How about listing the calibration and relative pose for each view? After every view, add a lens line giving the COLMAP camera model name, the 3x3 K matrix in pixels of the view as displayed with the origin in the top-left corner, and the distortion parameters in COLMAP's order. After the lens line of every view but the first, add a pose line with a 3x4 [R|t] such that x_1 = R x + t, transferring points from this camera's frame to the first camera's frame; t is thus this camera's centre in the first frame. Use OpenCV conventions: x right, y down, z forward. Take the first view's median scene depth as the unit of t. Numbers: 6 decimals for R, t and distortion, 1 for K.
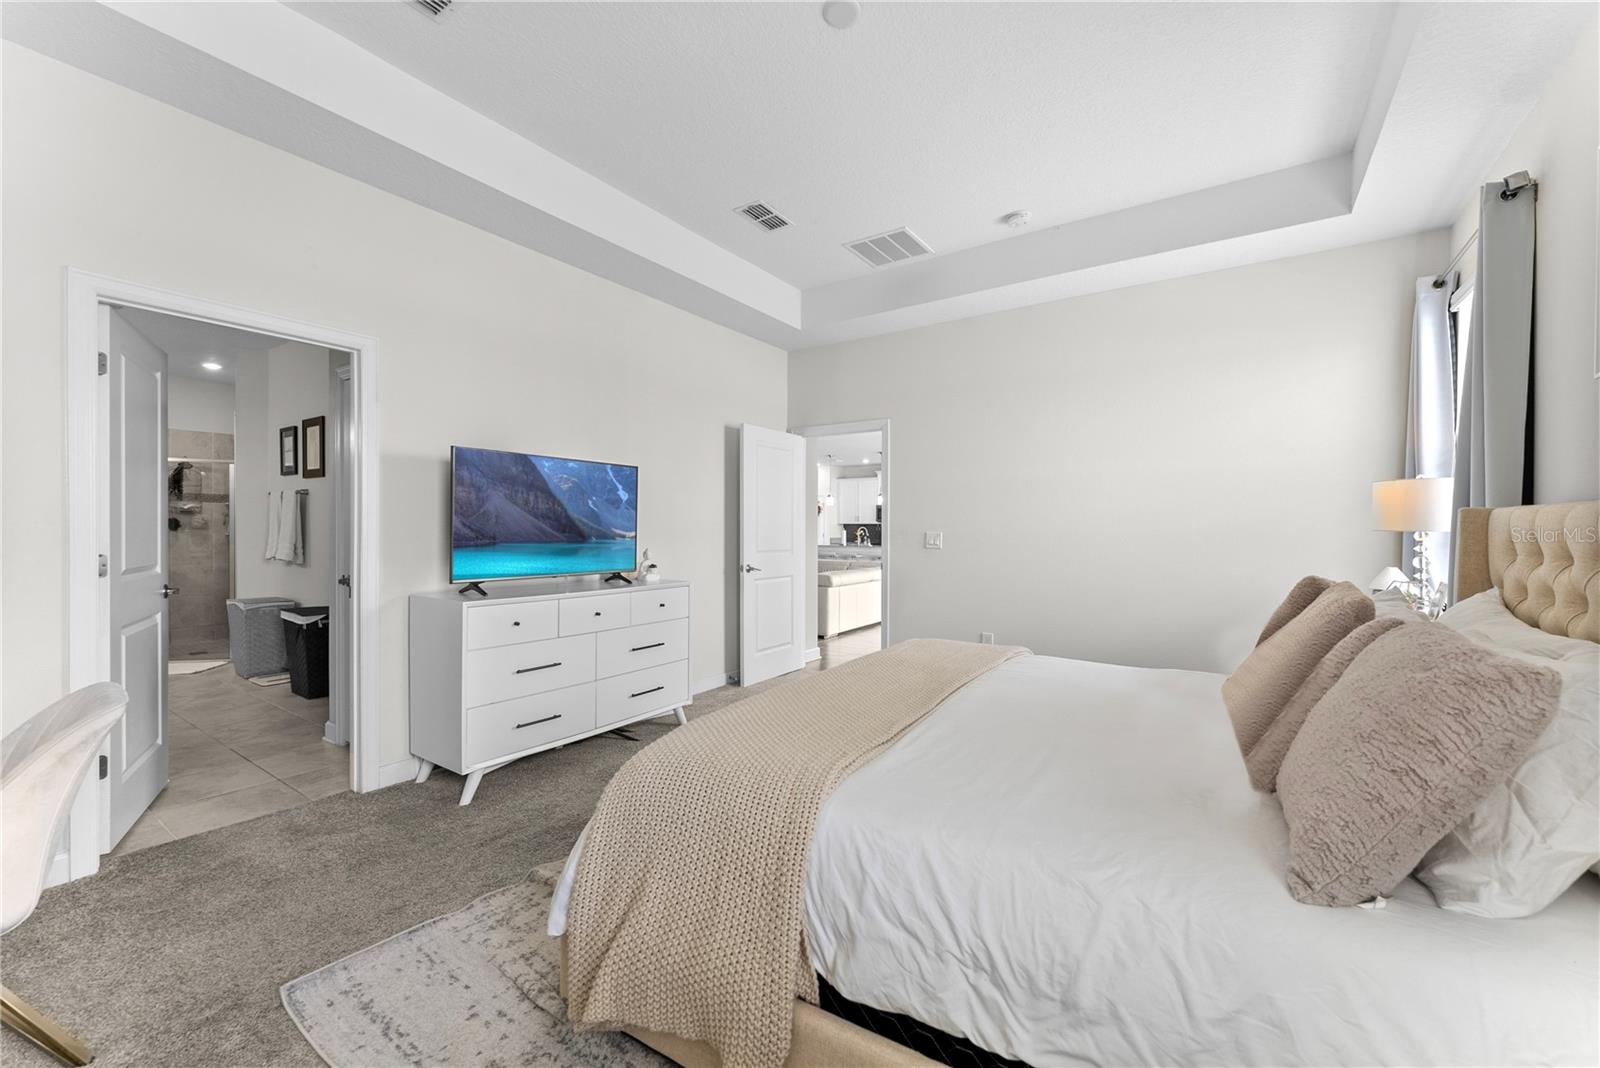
lens RADIAL K [[642.8, 0, 810.1], [0, 642.8, 536.5], [0, 0, 1]] dist [0.001293, -0.000090]
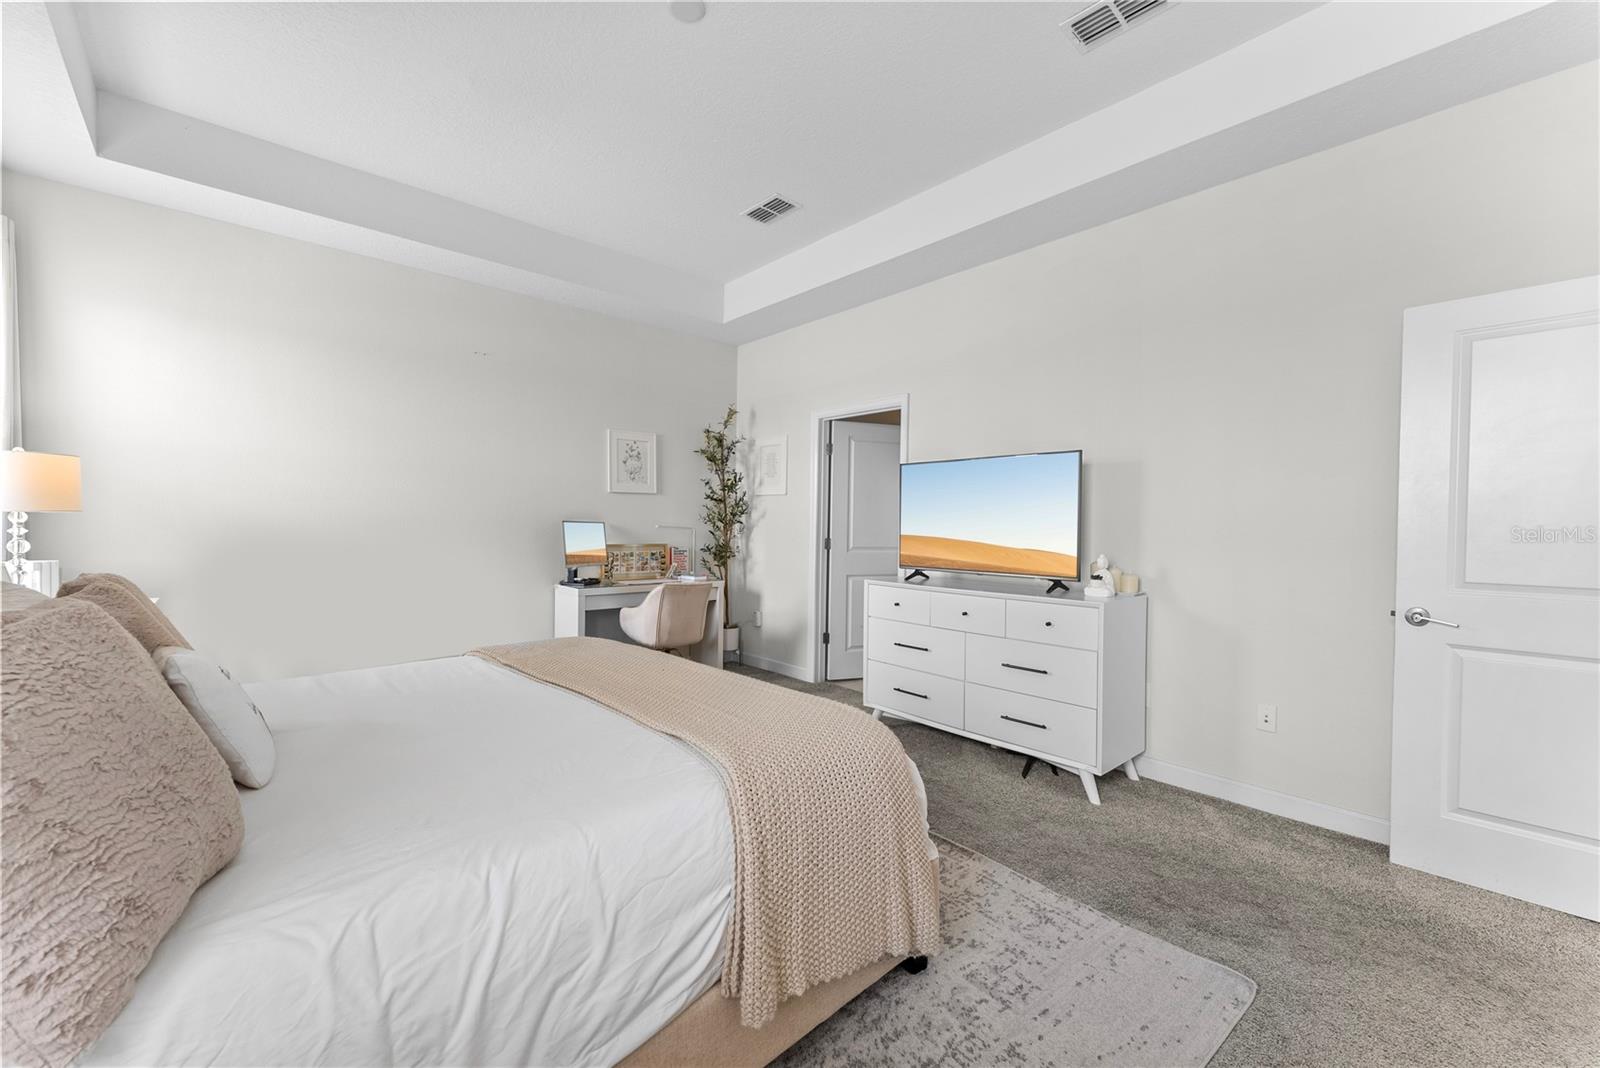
lens RADIAL K [[642.8, 0, 810.1], [0, 642.8, 536.5], [0, 0, 1]] dist [0.001293, -0.000090]
pose [[-0.232011, 0.010173, -0.972660, 0.648562], [-0.022679, 0.999617, 0.015864, -0.007221], [0.972449, 0.025739, -0.231691, 0.950356]]
